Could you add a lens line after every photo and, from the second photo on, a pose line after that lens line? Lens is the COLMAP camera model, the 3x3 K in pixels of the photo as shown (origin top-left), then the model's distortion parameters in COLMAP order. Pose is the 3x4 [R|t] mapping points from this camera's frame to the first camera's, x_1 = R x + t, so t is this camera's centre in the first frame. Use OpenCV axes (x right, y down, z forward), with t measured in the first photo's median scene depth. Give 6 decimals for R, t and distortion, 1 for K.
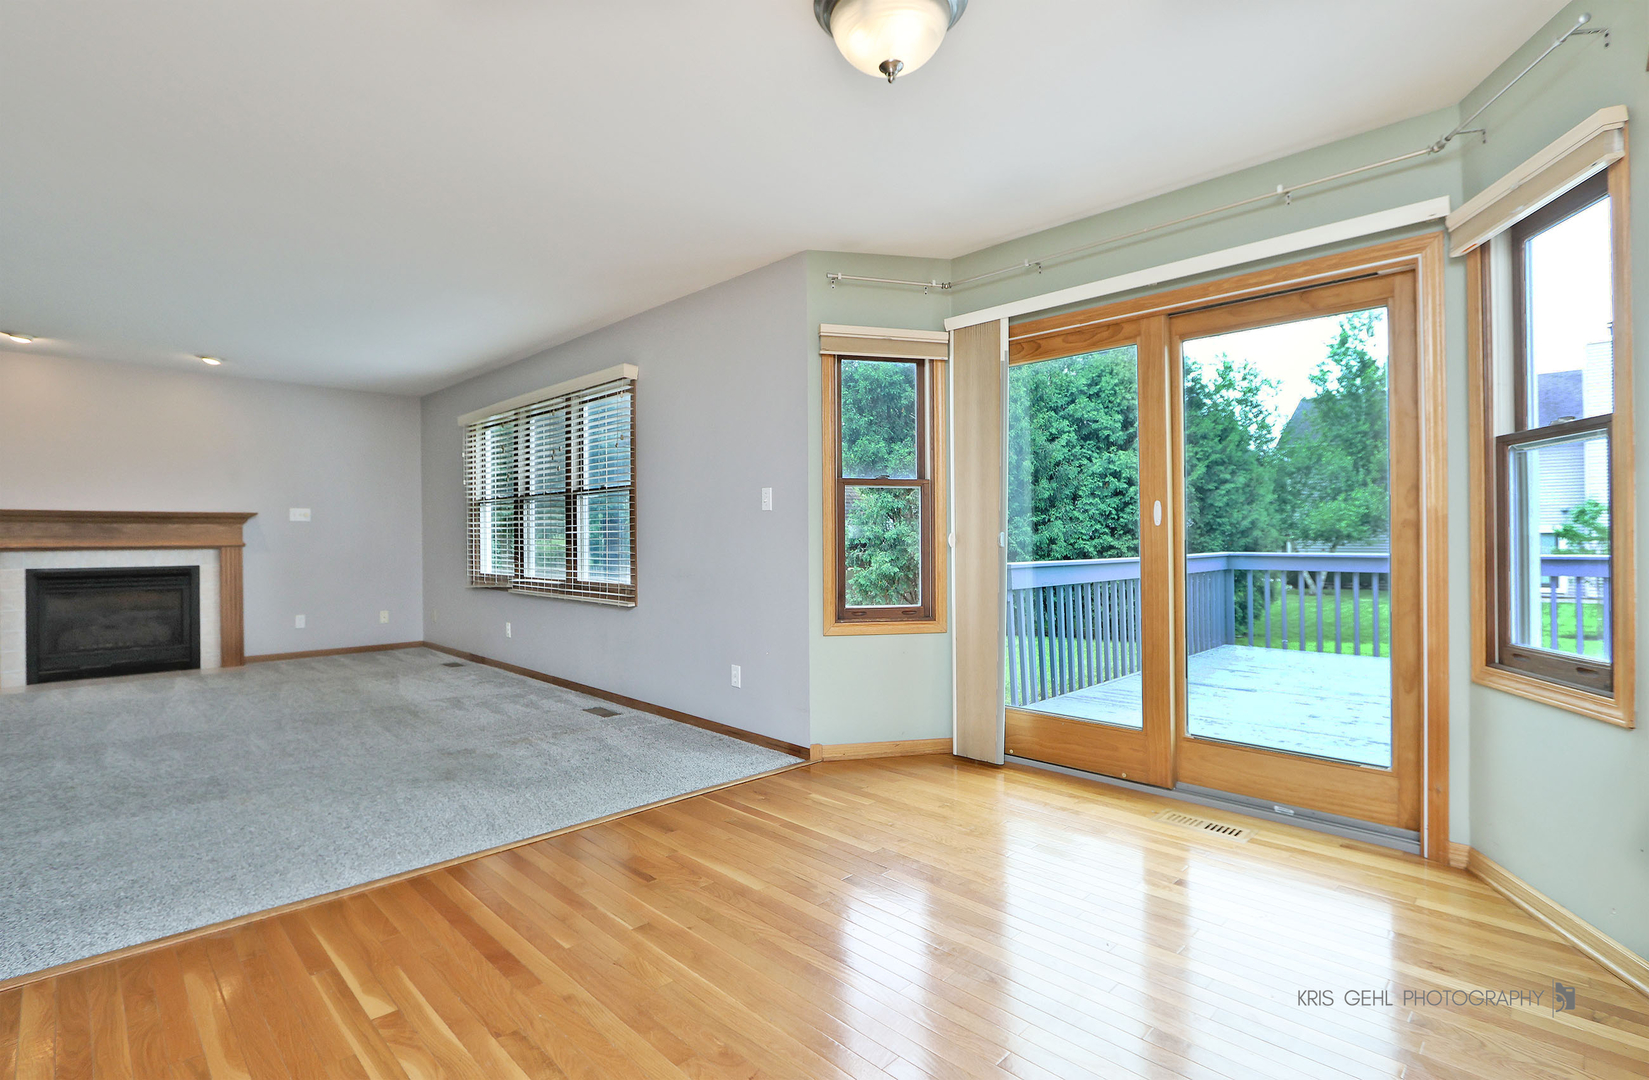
lens RADIAL K [[778.0, 0, 819.3], [0, 778.0, 538.3], [0, 0, 1]] dist [-0.017368, 0.001774]
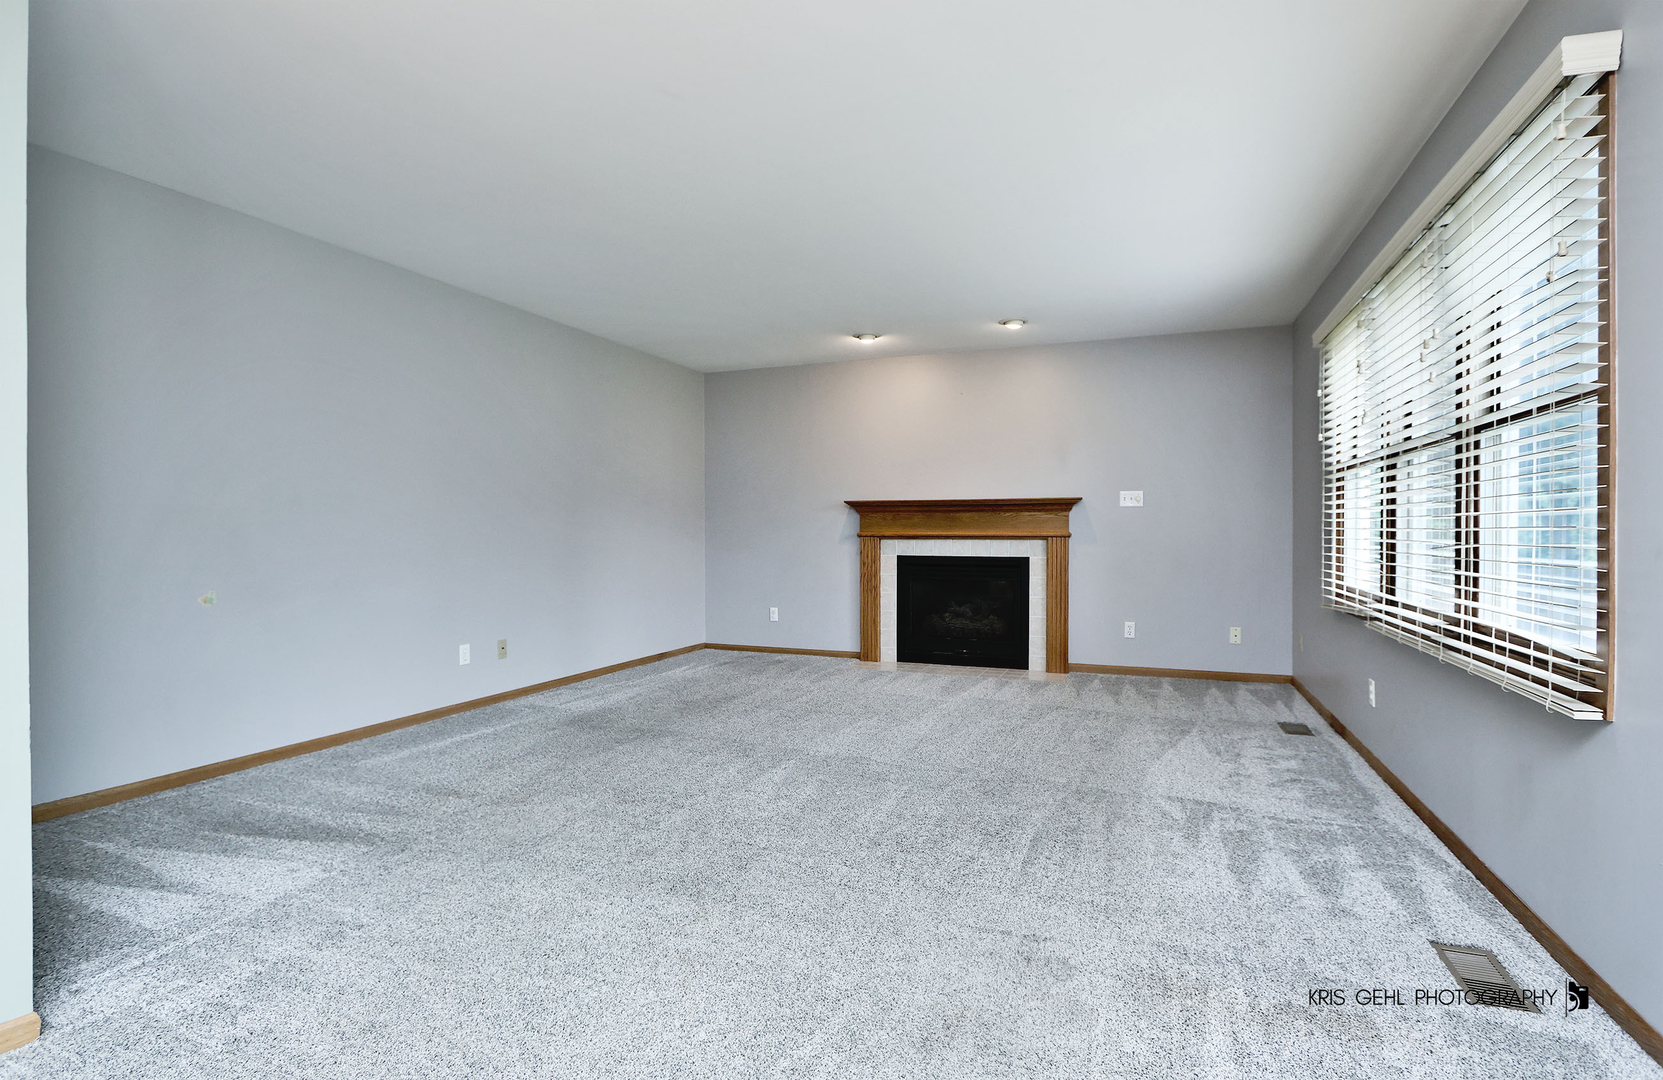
lens RADIAL K [[784.6, 0, 828.2], [0, 784.6, 545.1], [0, 0, 1]] dist [-0.017368, 0.001774]
pose [[0.396519, 0.023878, -0.917716, -0.042809], [-0.003151, 0.999691, 0.024650, -0.000975], [0.918021, -0.006883, 0.396472, 0.408371]]
